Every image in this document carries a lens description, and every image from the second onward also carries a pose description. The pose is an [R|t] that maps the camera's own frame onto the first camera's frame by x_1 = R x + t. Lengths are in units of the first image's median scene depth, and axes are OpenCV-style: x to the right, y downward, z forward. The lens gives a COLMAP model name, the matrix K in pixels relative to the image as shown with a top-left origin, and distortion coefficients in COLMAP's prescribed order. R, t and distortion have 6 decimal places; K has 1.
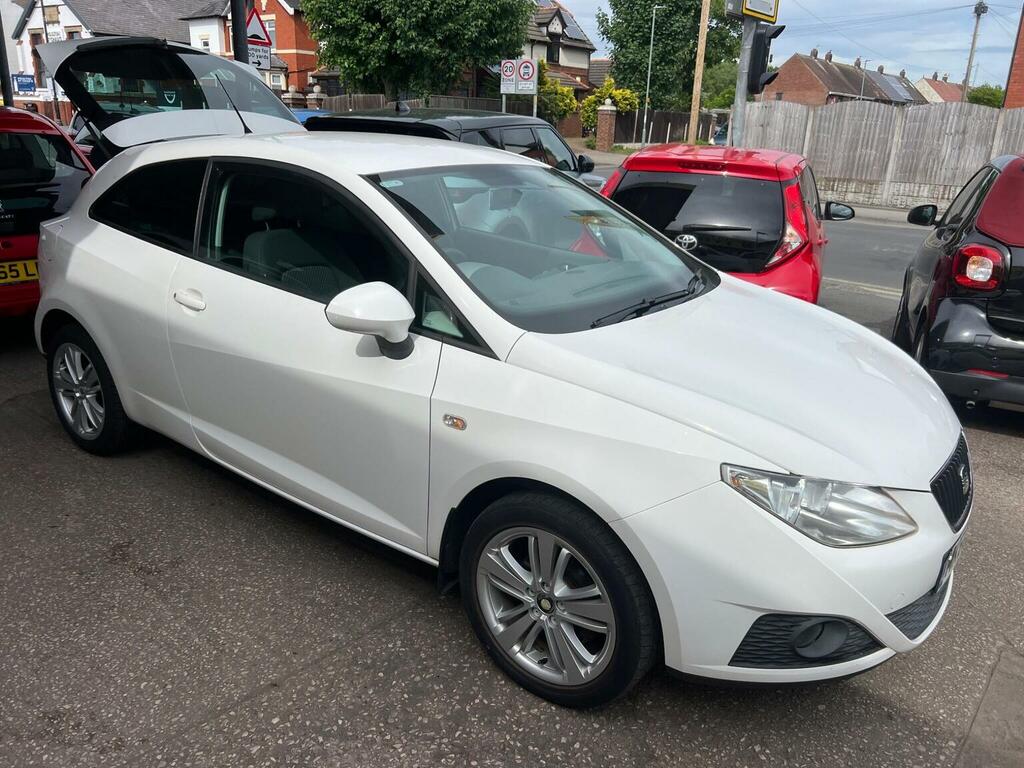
lens RADIAL K [[779.8, 0, 509.4], [0, 779.8, 368.3], [0, 0, 1]] dist [0.059311, -0.065968]
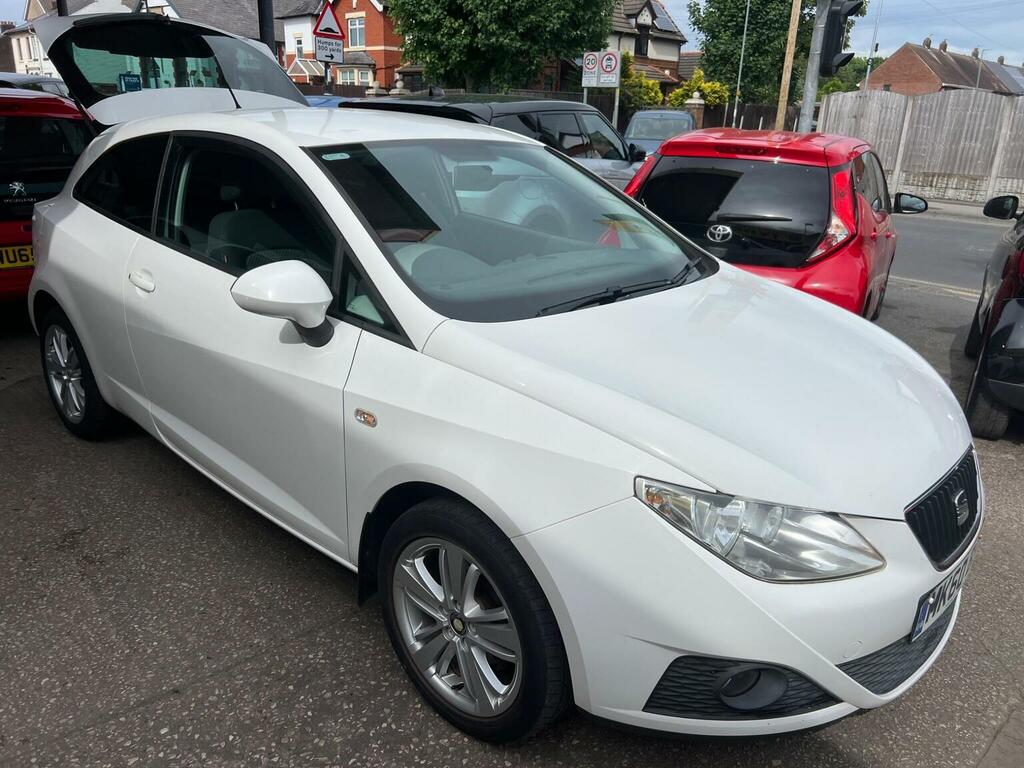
lens RADIAL K [[776.9, 0, 512.0], [0, 776.9, 384.0], [0, 0, 1]] dist [0.063127, -0.068656]
pose [[0.993826, 0.031097, -0.106499, 0.146278], [-0.028811, 0.999322, 0.022942, 0.003477], [0.107140, -0.019732, 0.994048, 0.095034]]
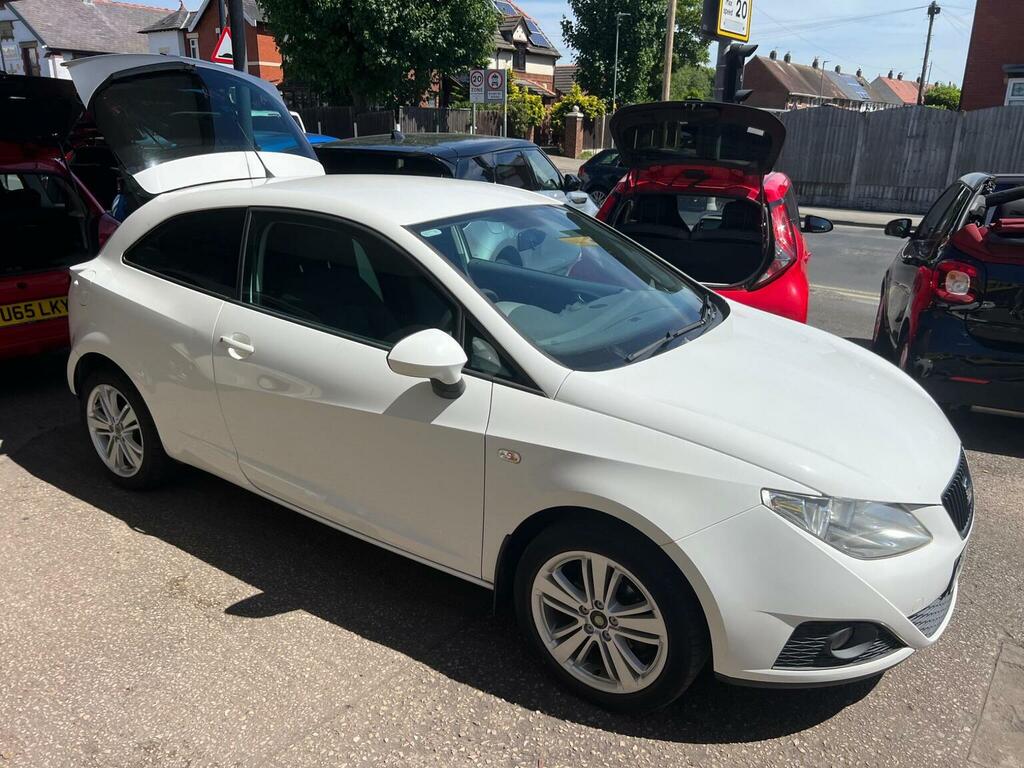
lens RADIAL K [[786.1, 0, 511.1], [0, 786.1, 368.7], [0, 0, 1]] dist [0.050275, -0.054329]
pose [[0.998671, -0.033000, 0.039599, -0.082208], [0.033231, 0.999434, -0.005176, -0.036527], [-0.039406, 0.006485, 0.999202, -0.074645]]
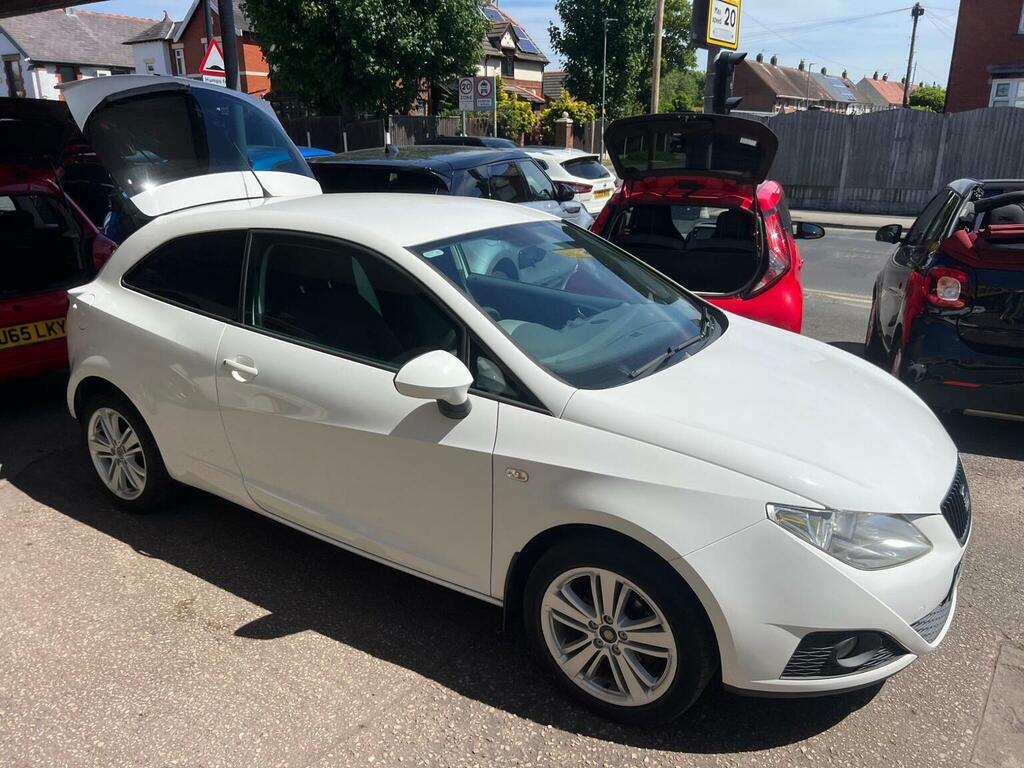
lens RADIAL K [[786.5, 0, 519.1], [0, 786.5, 376.8], [0, 0, 1]] dist [0.048910, -0.052326]
pose [[0.996937, -0.052935, 0.057577, -0.094605], [0.053103, 0.998588, -0.001382, -0.052060], [-0.057422, 0.004435, 0.998340, -0.083910]]
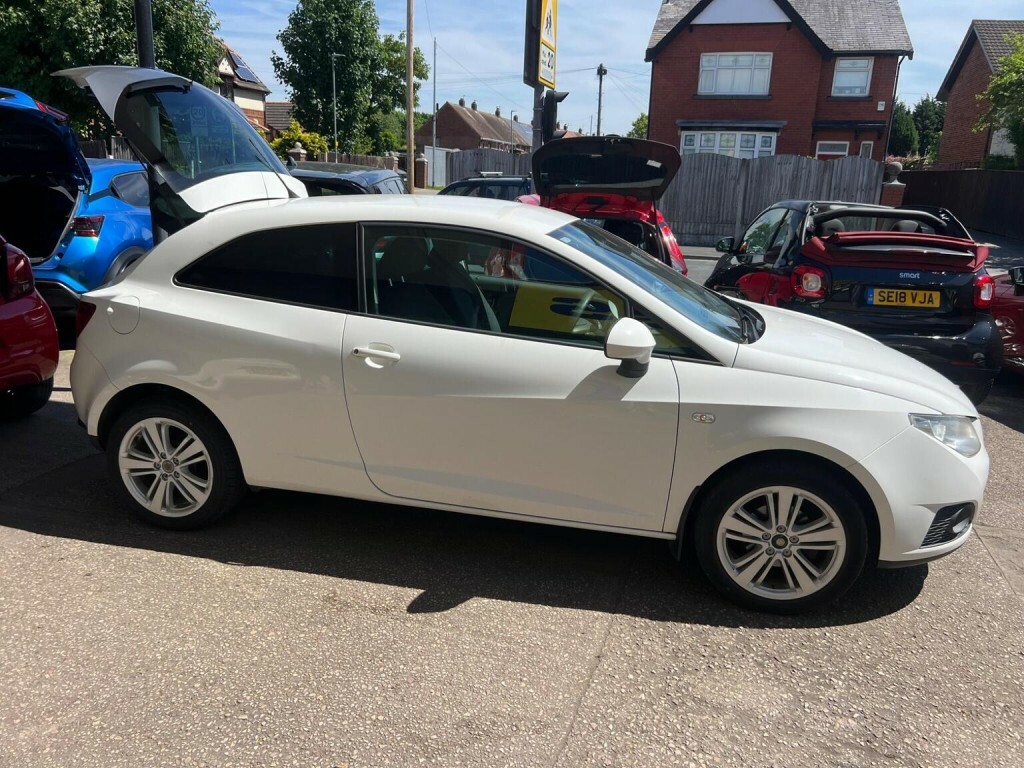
lens RADIAL K [[796.3, 0, 513.8], [0, 796.3, 367.3], [0, 0, 1]] dist [0.024272, -0.009533]
pose [[0.907296, -0.104876, 0.407204, -0.680387], [0.126190, 0.991672, -0.025759, -0.015822], [-0.401111, 0.074756, 0.912974, -0.073707]]
